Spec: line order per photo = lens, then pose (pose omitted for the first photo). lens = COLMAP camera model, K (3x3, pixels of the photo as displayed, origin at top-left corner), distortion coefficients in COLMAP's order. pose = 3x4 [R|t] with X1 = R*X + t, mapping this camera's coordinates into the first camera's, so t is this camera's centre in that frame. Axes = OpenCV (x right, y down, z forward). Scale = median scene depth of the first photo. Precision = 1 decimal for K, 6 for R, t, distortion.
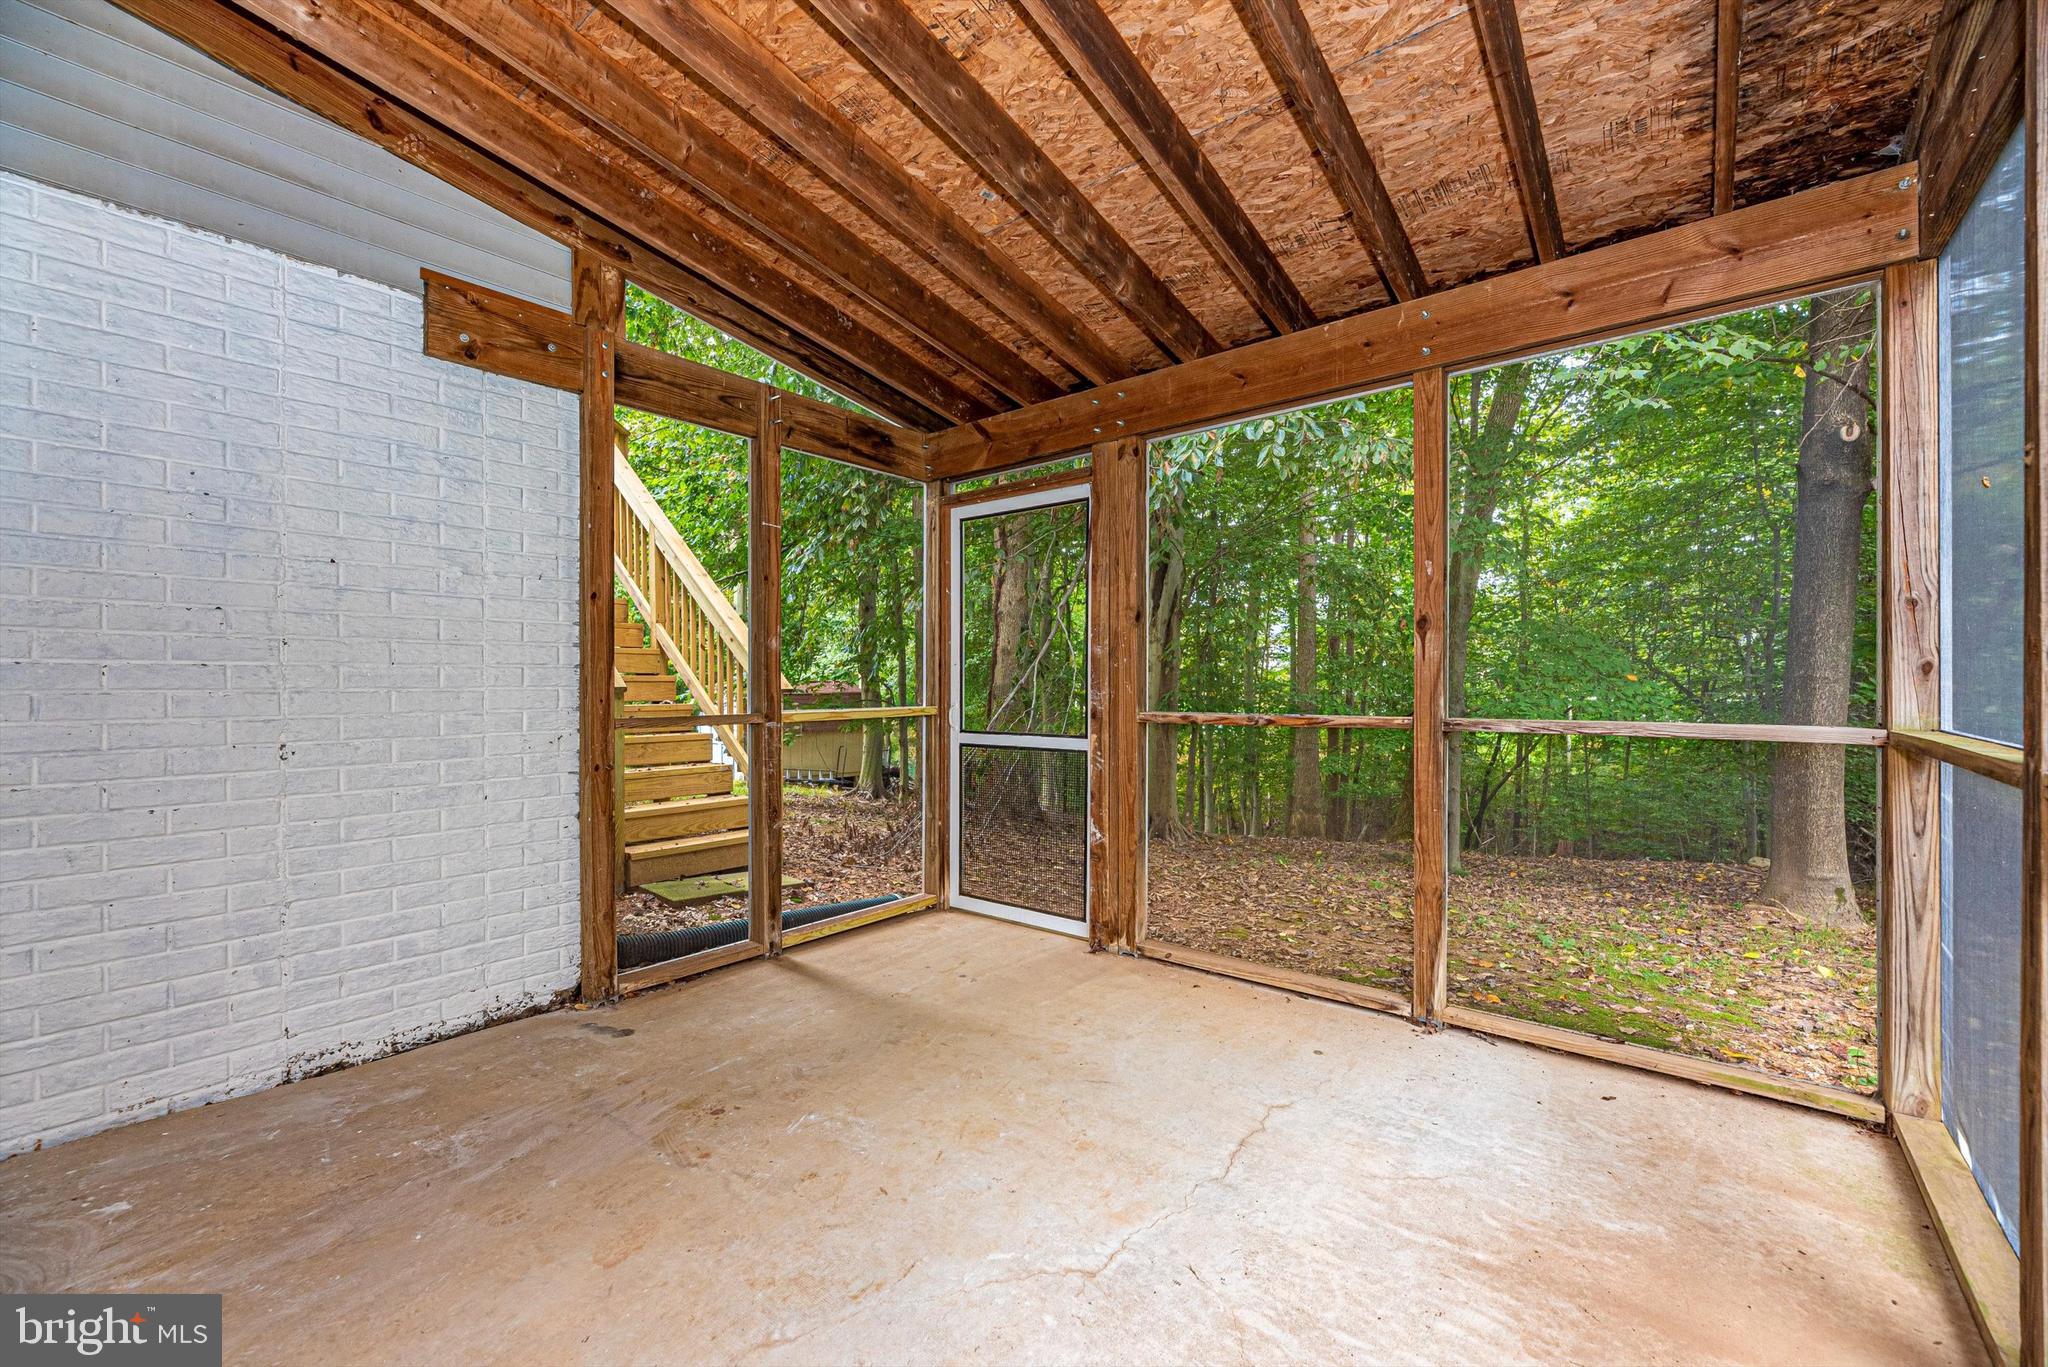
lens RADIAL K [[828.7, 0, 1027.4], [0, 828.7, 686.5], [0, 0, 1]] dist [-0.000670, 0.000017]
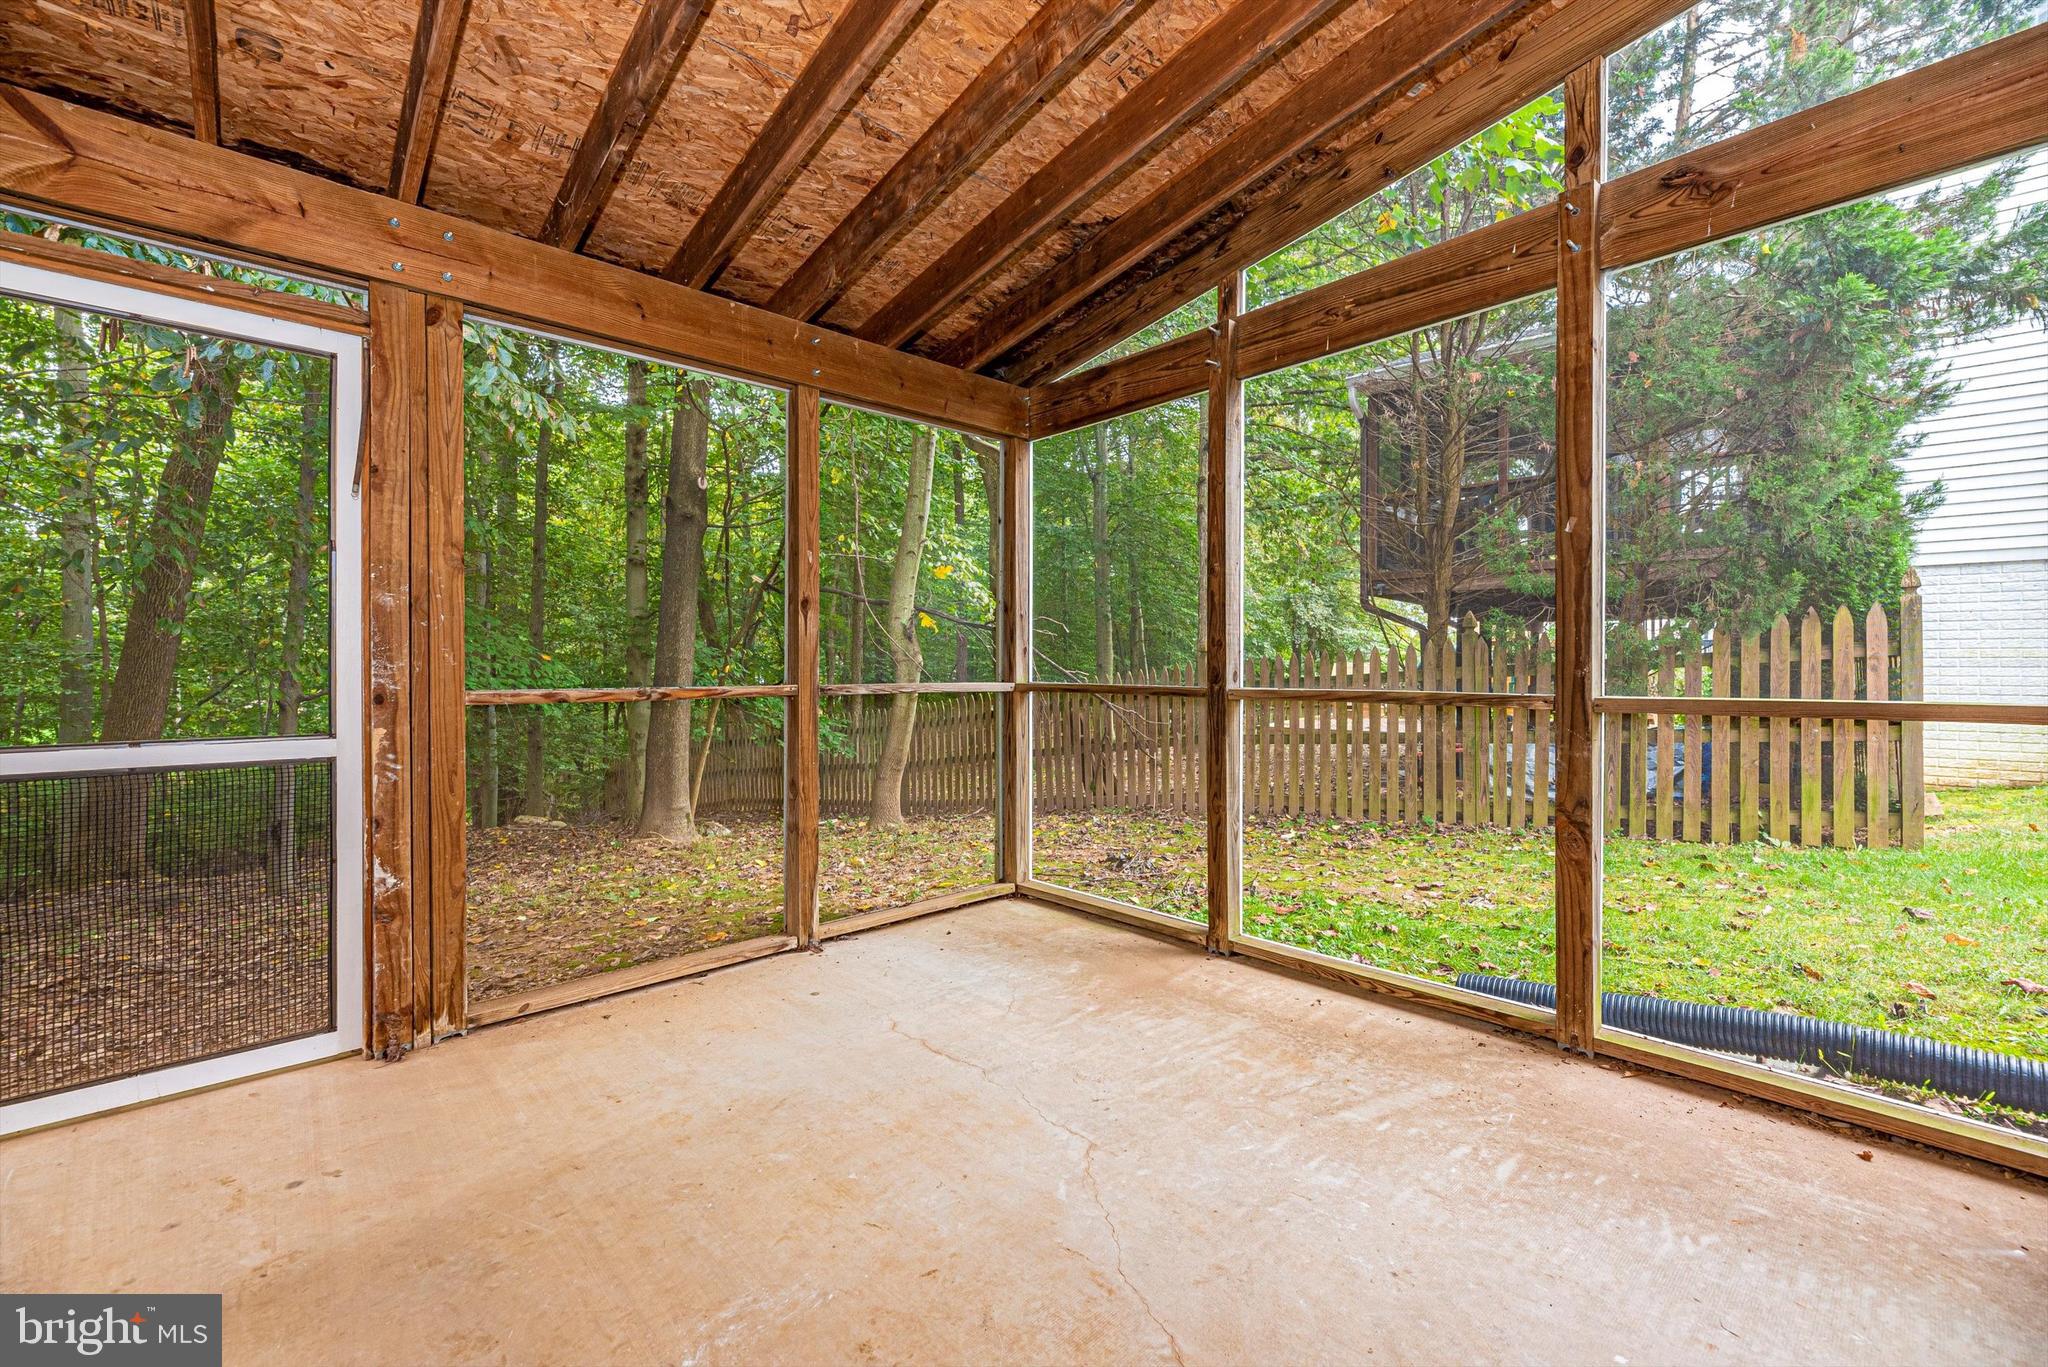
lens RADIAL K [[828.7, 0, 1027.4], [0, 828.7, 686.5], [0, 0, 1]] dist [-0.000670, 0.000017]
pose [[0.151744, -0.019744, 0.988223, -0.633620], [0.002379, 0.999805, 0.019610, 0.017822], [-0.988417, -0.000625, 0.151761, 0.529426]]
